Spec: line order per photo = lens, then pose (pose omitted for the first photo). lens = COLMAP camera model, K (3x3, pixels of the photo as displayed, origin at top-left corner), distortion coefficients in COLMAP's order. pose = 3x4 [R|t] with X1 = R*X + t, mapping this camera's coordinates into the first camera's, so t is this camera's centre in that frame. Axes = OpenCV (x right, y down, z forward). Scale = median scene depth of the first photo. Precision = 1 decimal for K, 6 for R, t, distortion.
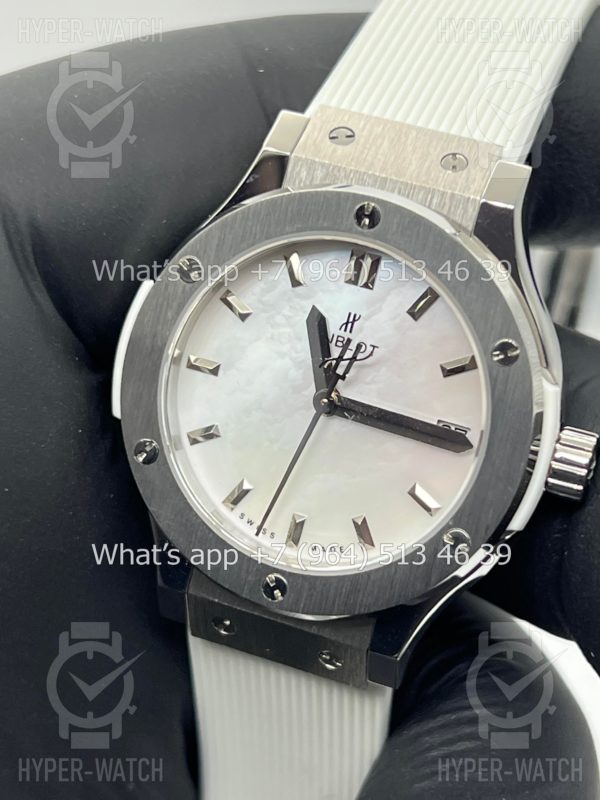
lens RADIAL K [[1794.3, 0, 292.8], [0, 1794.3, 397.8], [0, 0, 1]] dist [0.137779, 0.000000]
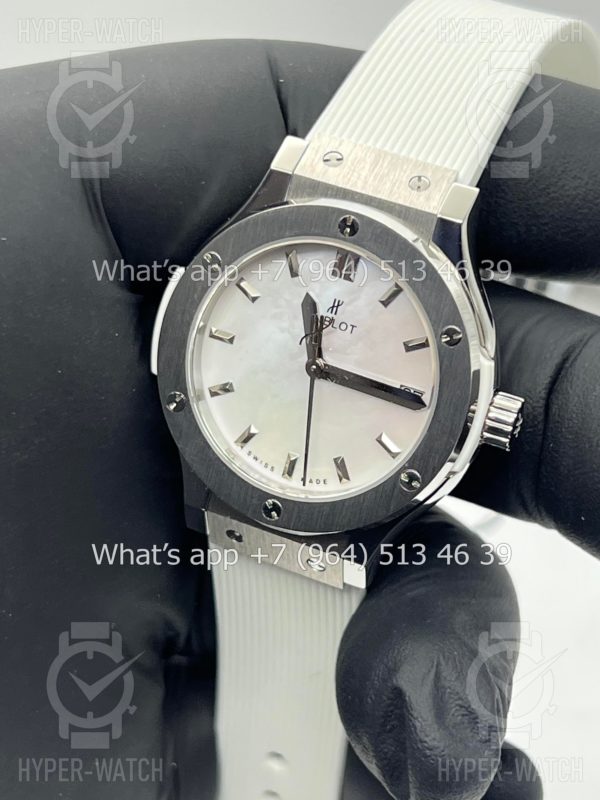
lens RADIAL K [[1794.3, 0, 307.0], [0, 1794.3, 401.4], [0, 0, 1]] dist [0.137779, 0.000000]
pose [[0.998862, 0.026068, -0.039936, 0.064923], [-0.023145, 0.997137, 0.071985, -0.066434], [0.041698, -0.070979, 0.996606, -0.287245]]
